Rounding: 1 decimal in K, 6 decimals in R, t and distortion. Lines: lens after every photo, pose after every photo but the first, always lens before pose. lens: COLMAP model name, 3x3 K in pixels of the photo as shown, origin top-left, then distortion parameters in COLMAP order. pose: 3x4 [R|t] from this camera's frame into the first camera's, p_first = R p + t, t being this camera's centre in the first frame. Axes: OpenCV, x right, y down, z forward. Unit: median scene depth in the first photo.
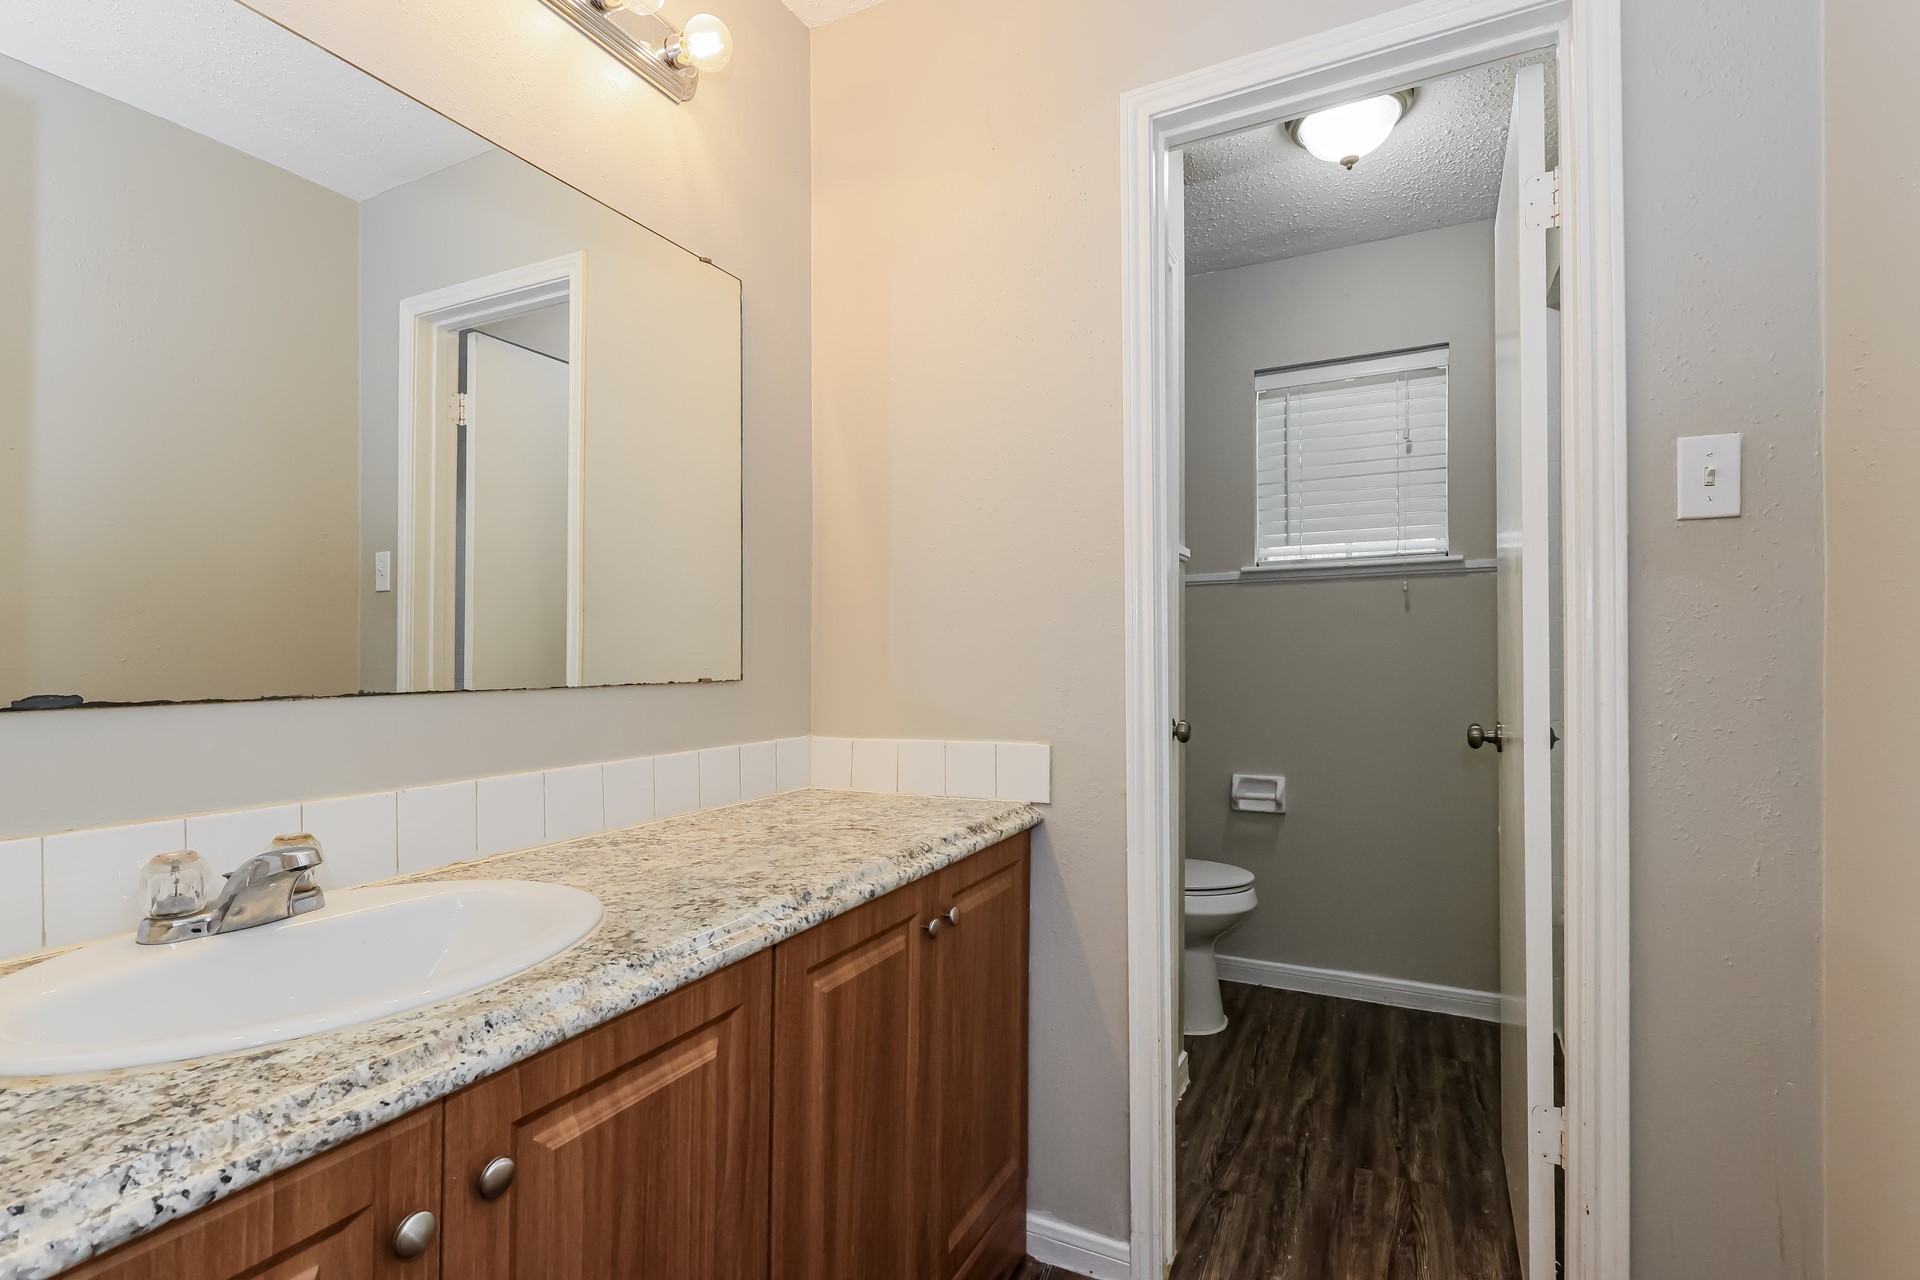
lens RADIAL K [[892.0, 0, 954.8], [0, 892.0, 642.6], [0, 0, 1]] dist [0.003302, 0.000419]
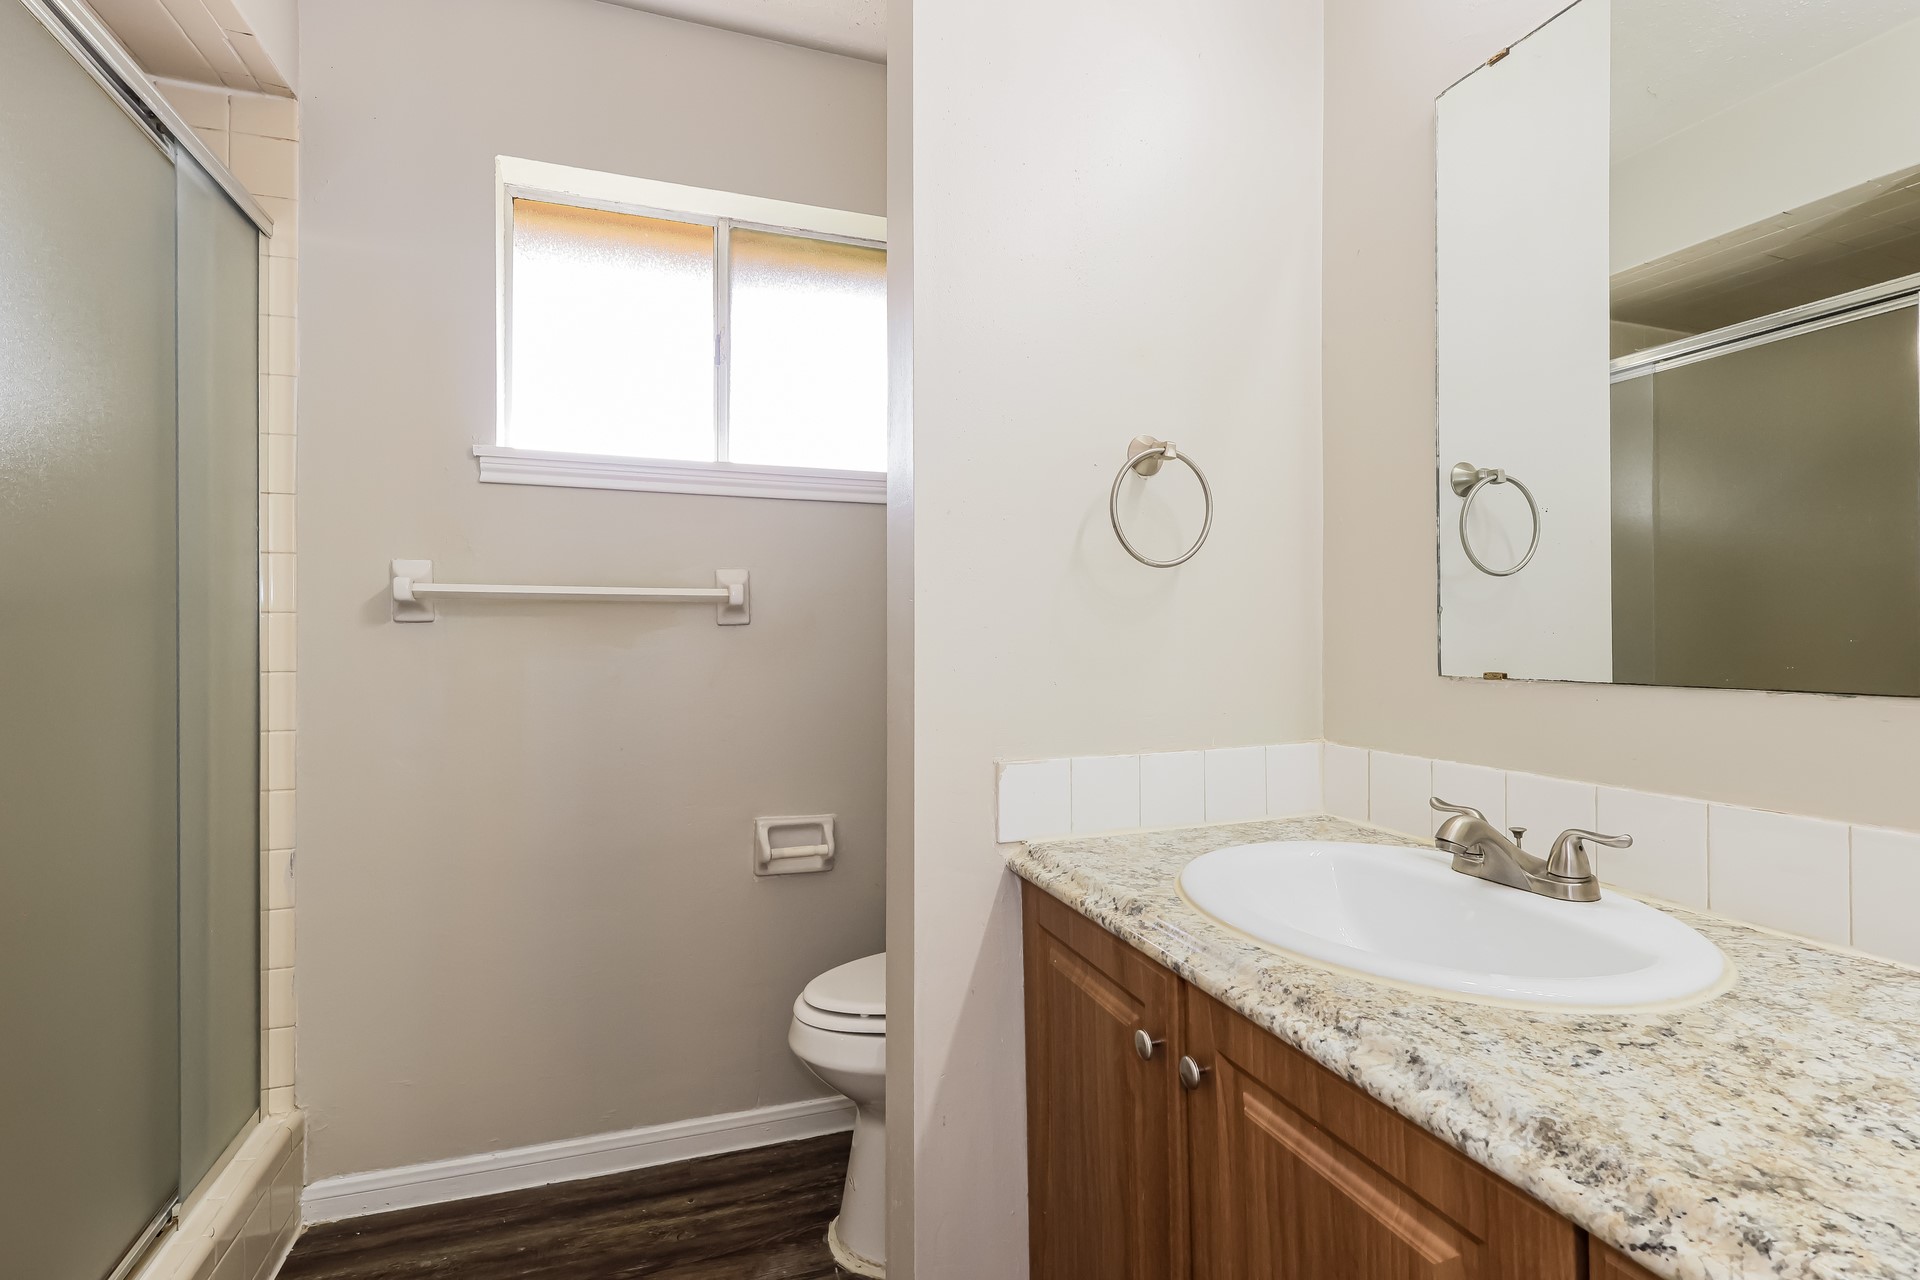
lens RADIAL K [[892.0, 0, 954.8], [0, 892.0, 642.6], [0, 0, 1]] dist [0.003302, 0.000419]
pose [[-0.686528, 0.004312, -0.727091, 0.482172], [0.013631, 0.999883, -0.006941, 0.018378], [0.726976, -0.014676, -0.686506, 1.324037]]
